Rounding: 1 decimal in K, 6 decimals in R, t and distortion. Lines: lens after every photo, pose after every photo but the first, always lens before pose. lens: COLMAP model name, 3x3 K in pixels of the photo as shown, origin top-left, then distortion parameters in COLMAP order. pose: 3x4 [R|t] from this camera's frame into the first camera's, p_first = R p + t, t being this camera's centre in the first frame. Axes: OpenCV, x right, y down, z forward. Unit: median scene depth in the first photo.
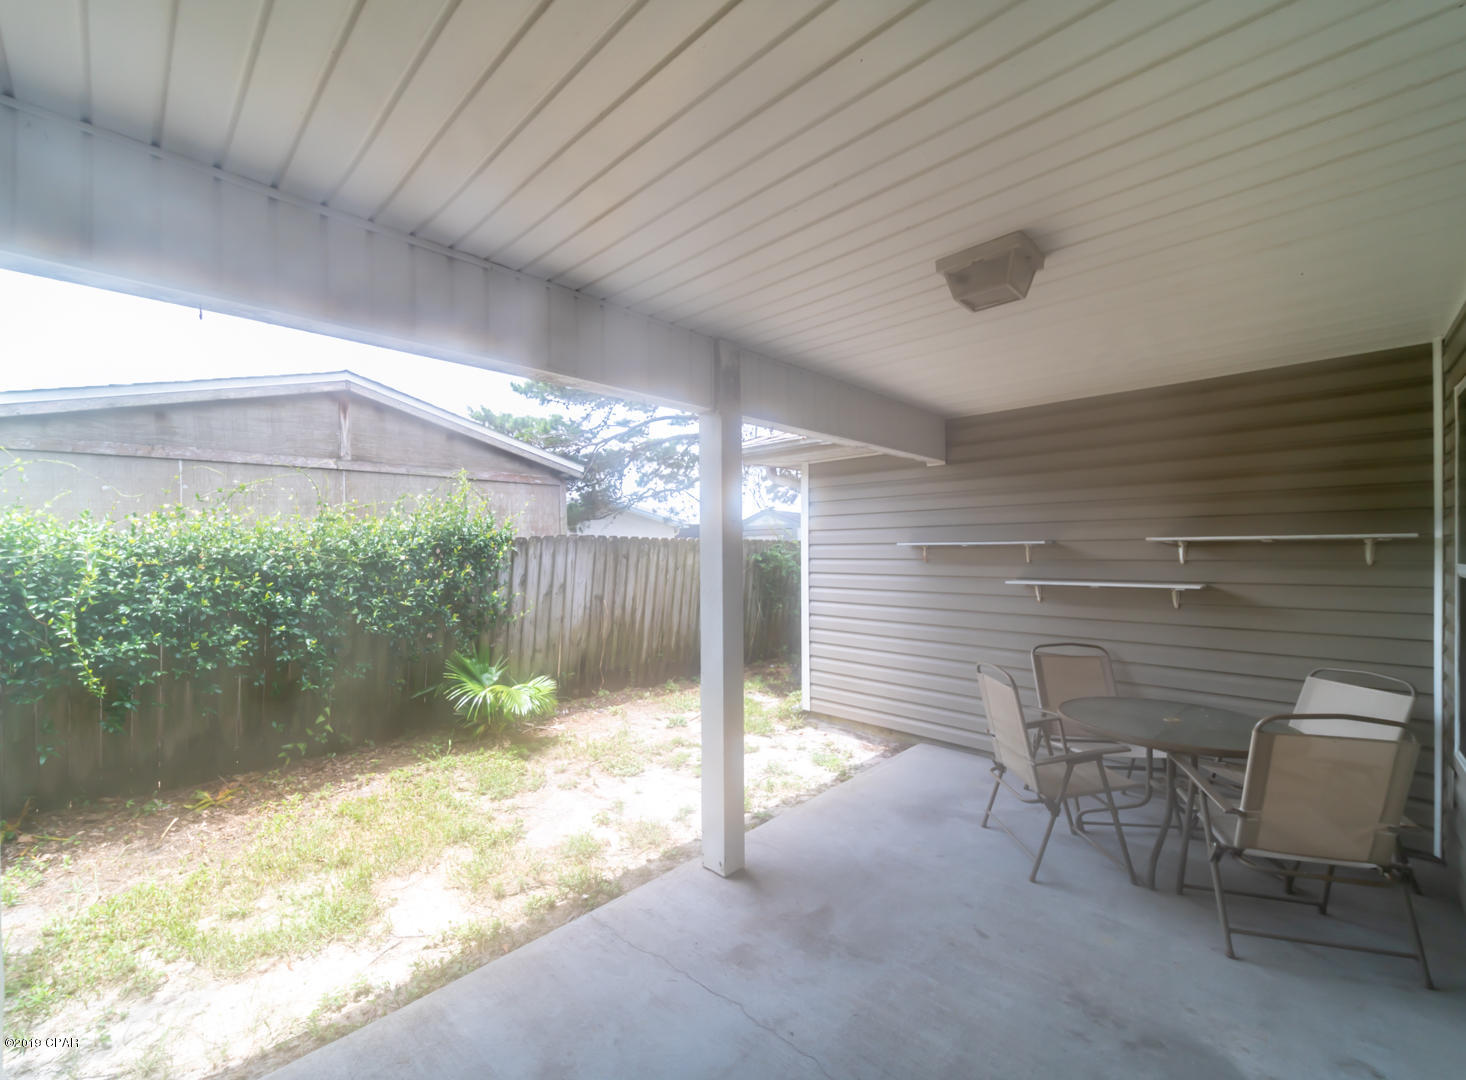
lens RADIAL K [[598.4, 0, 653.4], [0, 598.4, 546.0], [0, 0, 1]] dist [0.000220, 0.000019]
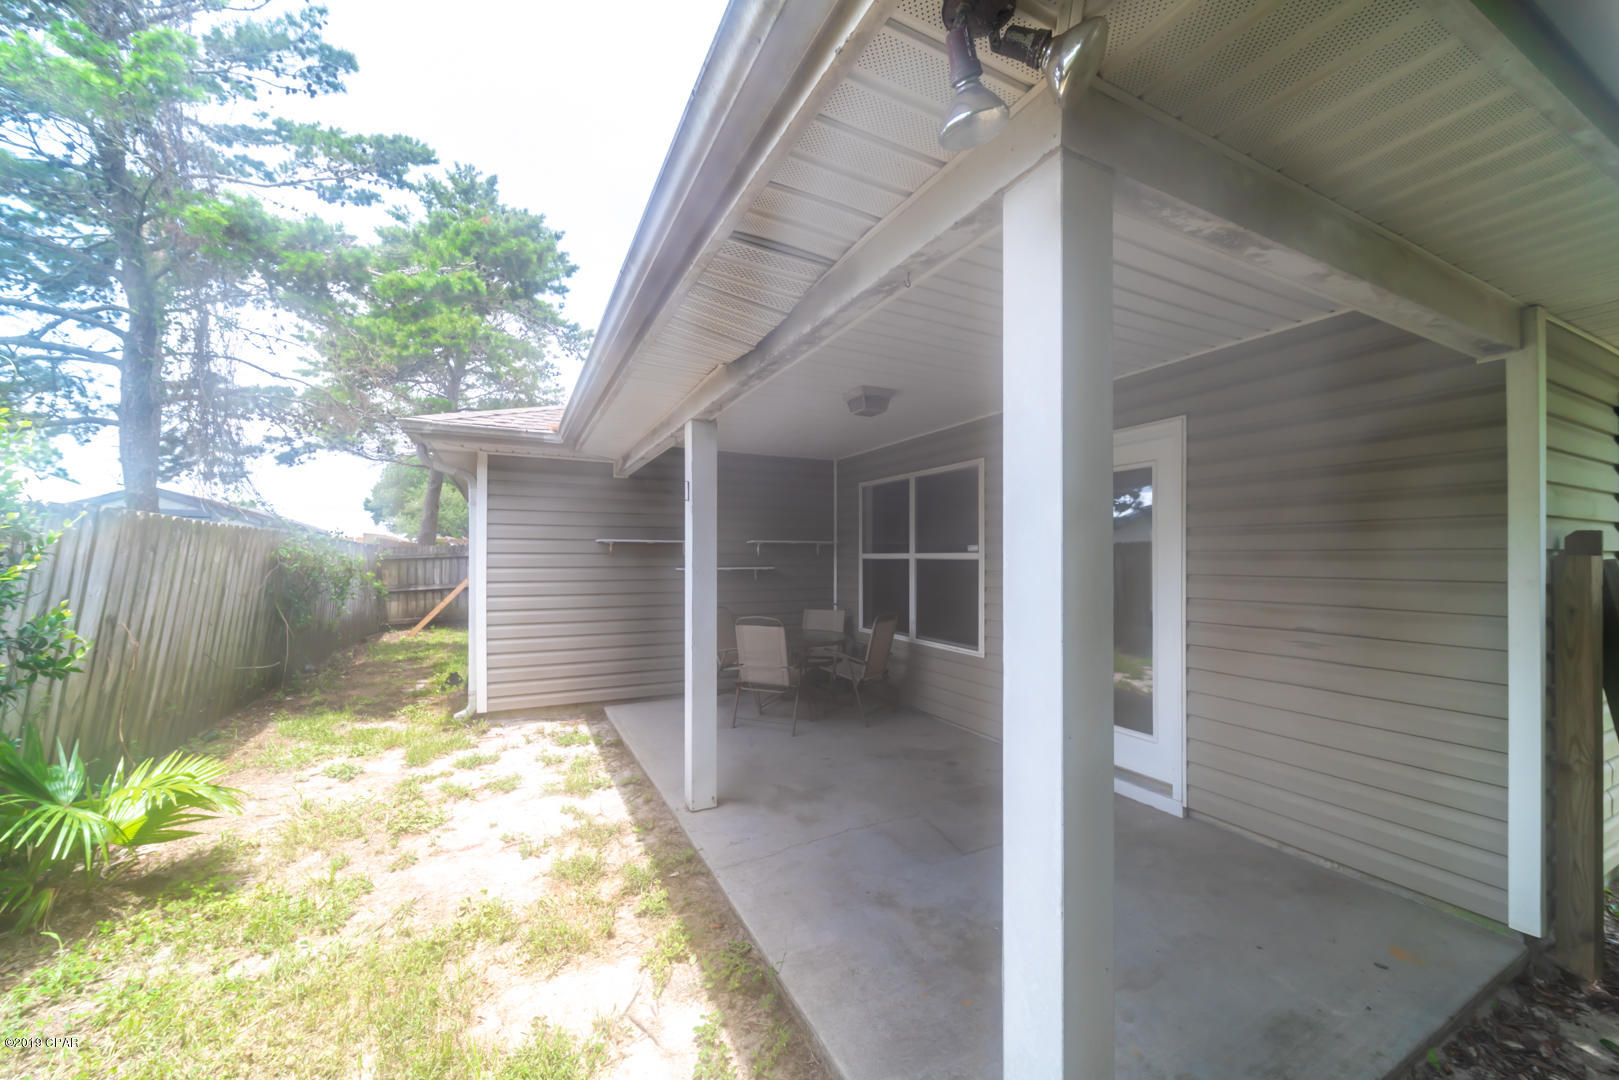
lens RADIAL K [[587.4, 0, 801.6], [0, 587.4, 551.2], [0, 0, 1]] dist [-0.001968, -0.000294]
pose [[0.272767, 0.016115, 0.961945, -0.674934], [-0.012261, 0.999837, -0.013273, 0.032509], [-0.962002, -0.008174, 0.272920, 0.348885]]
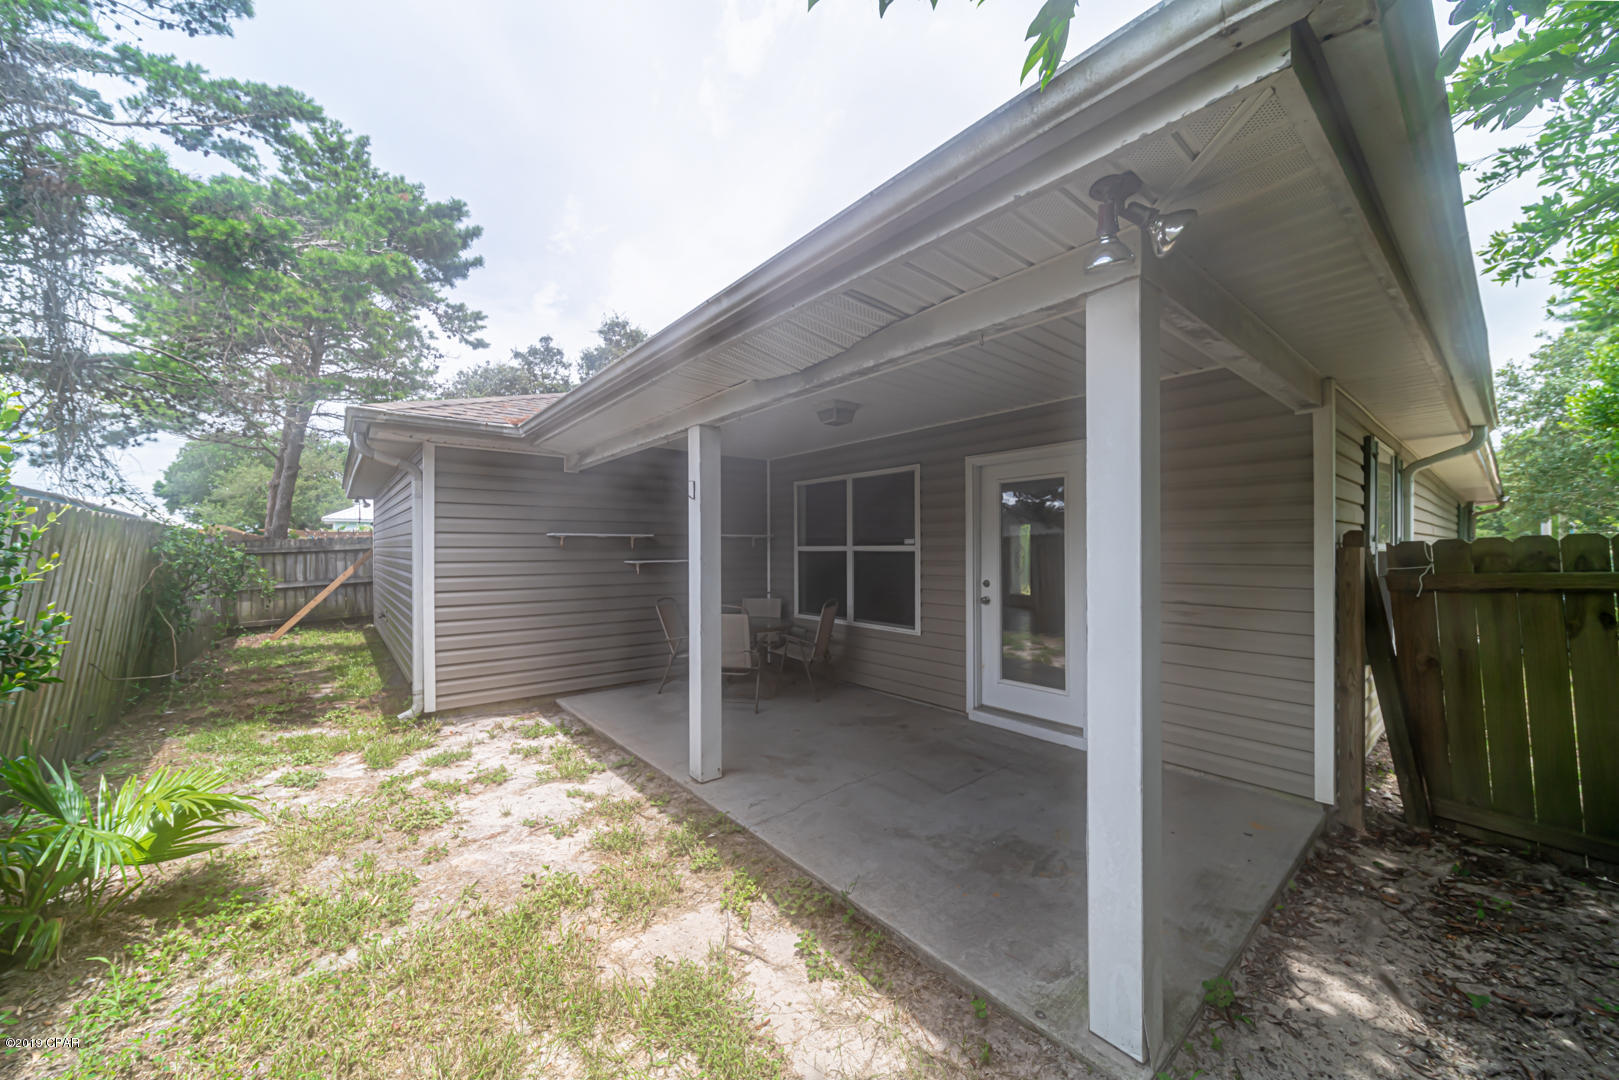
lens RADIAL K [[569.9, 0, 796.6], [0, 569.9, 544.6], [0, 0, 1]] dist [-0.001763, -0.000430]
pose [[0.061921, 0.012613, 0.998001, -0.784943], [-0.006658, 0.999903, -0.012224, 0.031995], [-0.998059, -0.005888, 0.061999, 0.515055]]
